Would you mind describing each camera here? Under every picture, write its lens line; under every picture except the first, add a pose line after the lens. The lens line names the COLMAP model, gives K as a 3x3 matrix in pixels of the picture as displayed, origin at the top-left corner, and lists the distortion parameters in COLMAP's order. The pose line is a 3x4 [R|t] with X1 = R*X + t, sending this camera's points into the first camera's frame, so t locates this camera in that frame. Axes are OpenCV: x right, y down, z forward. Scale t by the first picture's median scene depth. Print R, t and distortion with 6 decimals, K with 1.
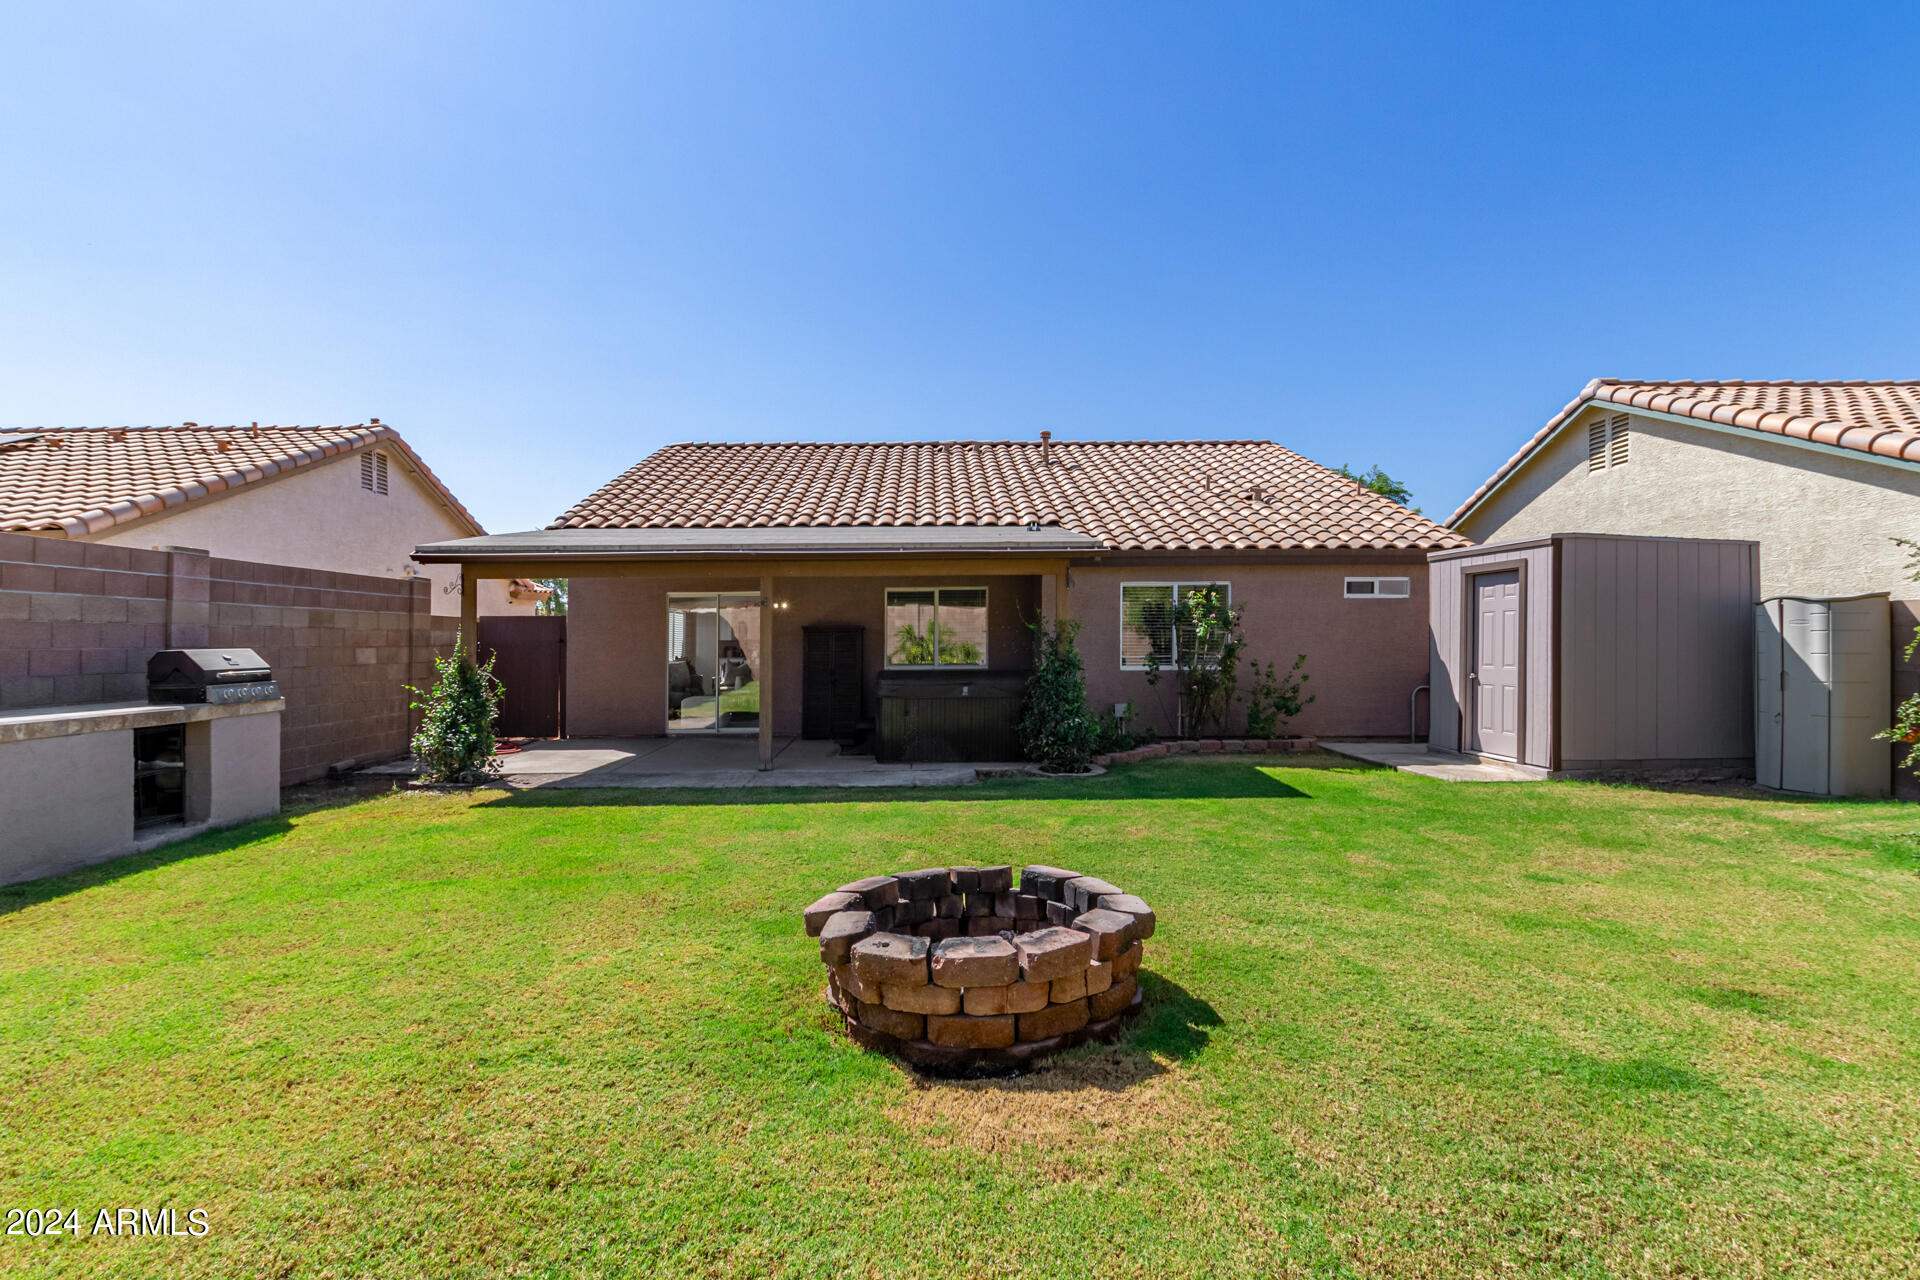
lens RADIAL K [[886.4, 0, 958.4], [0, 886.4, 627.8], [0, 0, 1]] dist [0.009378, -0.001112]
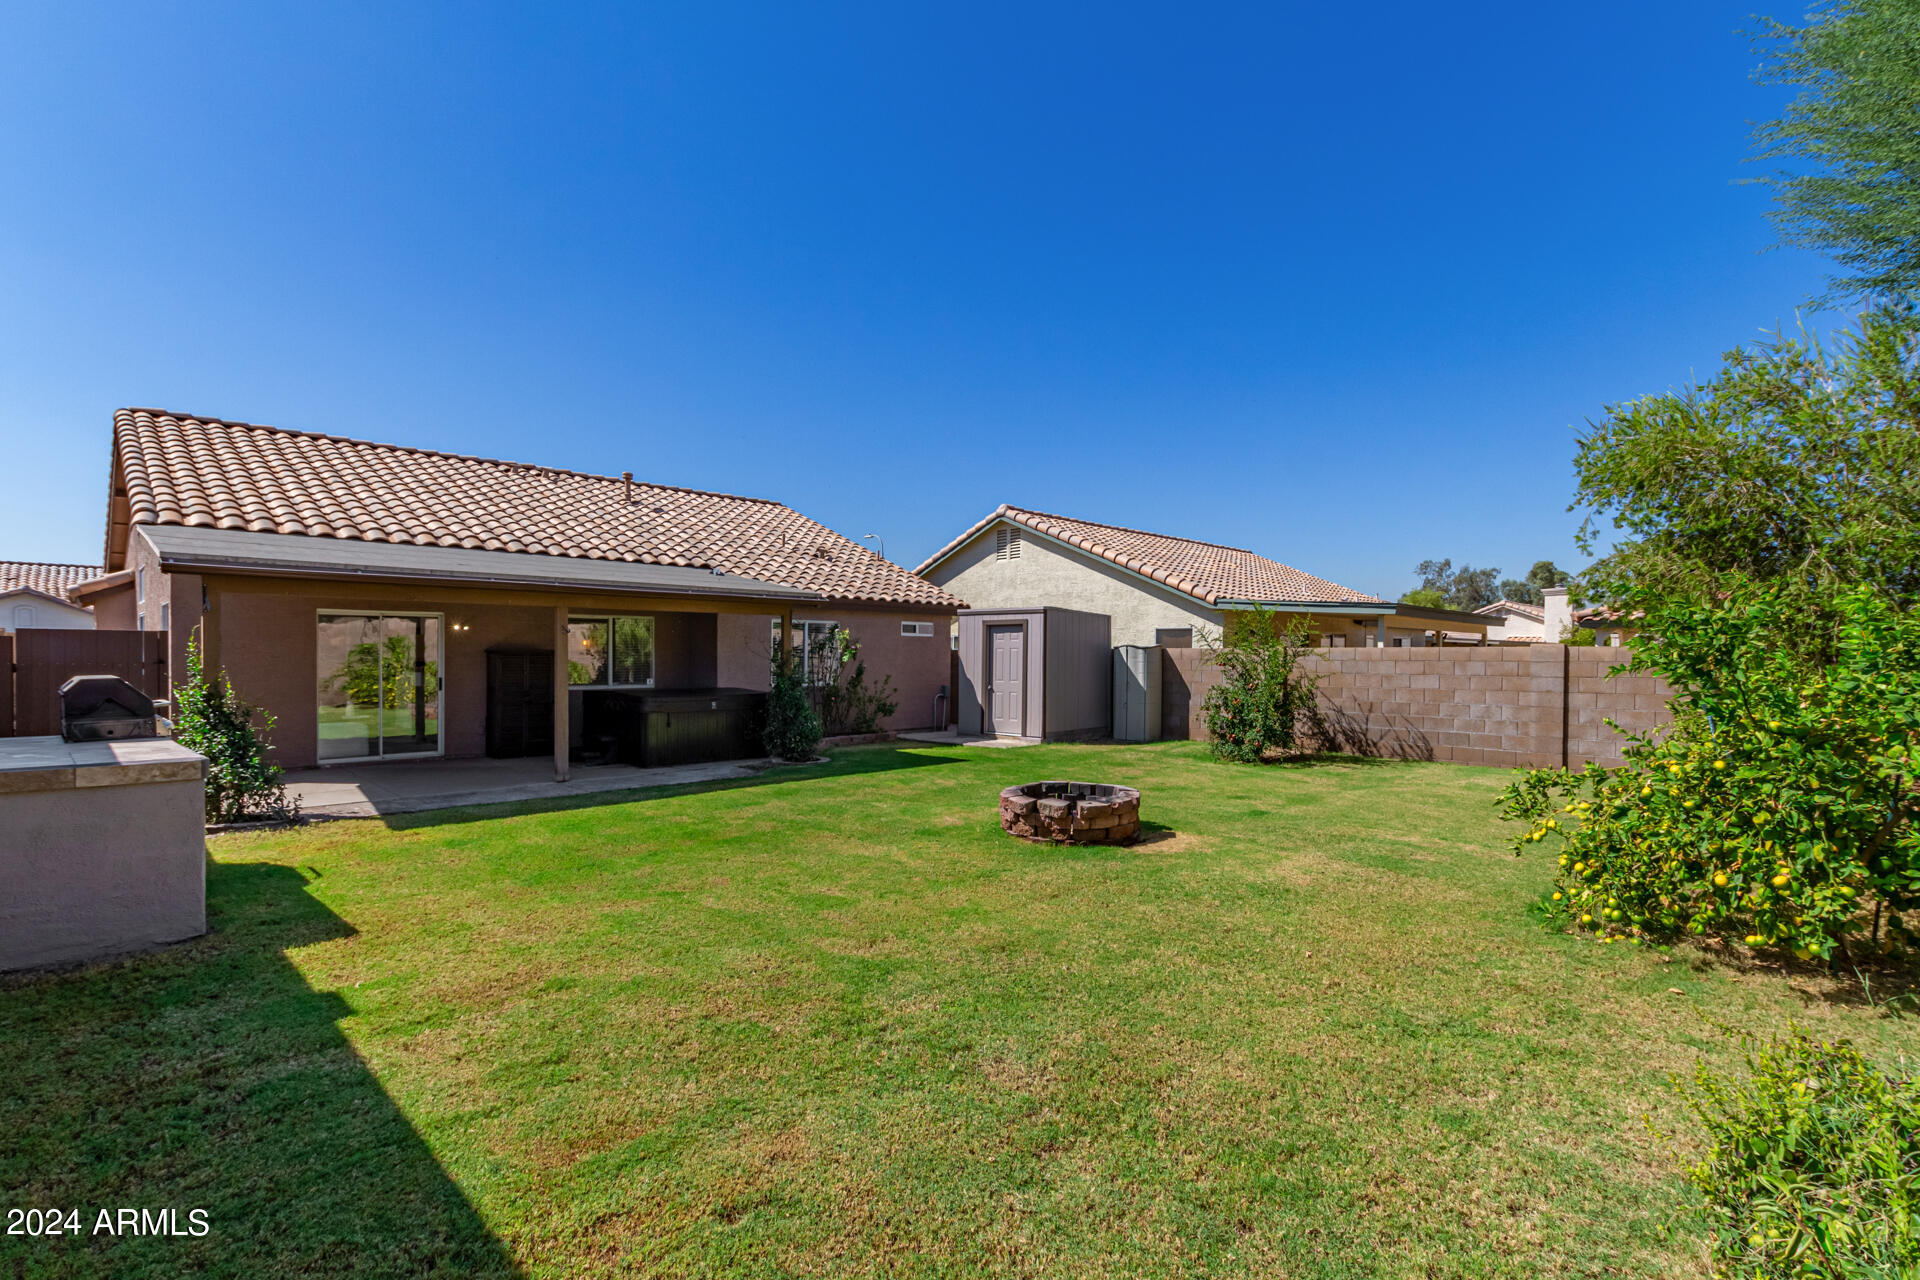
lens RADIAL K [[886.4, 0, 950.2], [0, 886.4, 658.0], [0, 0, 1]] dist [0.009378, -0.001112]
pose [[0.718101, 0.007883, 0.695894, -0.628555], [-0.019197, 0.999780, 0.008483, -0.012362], [-0.695674, -0.019451, 0.718094, -0.133203]]
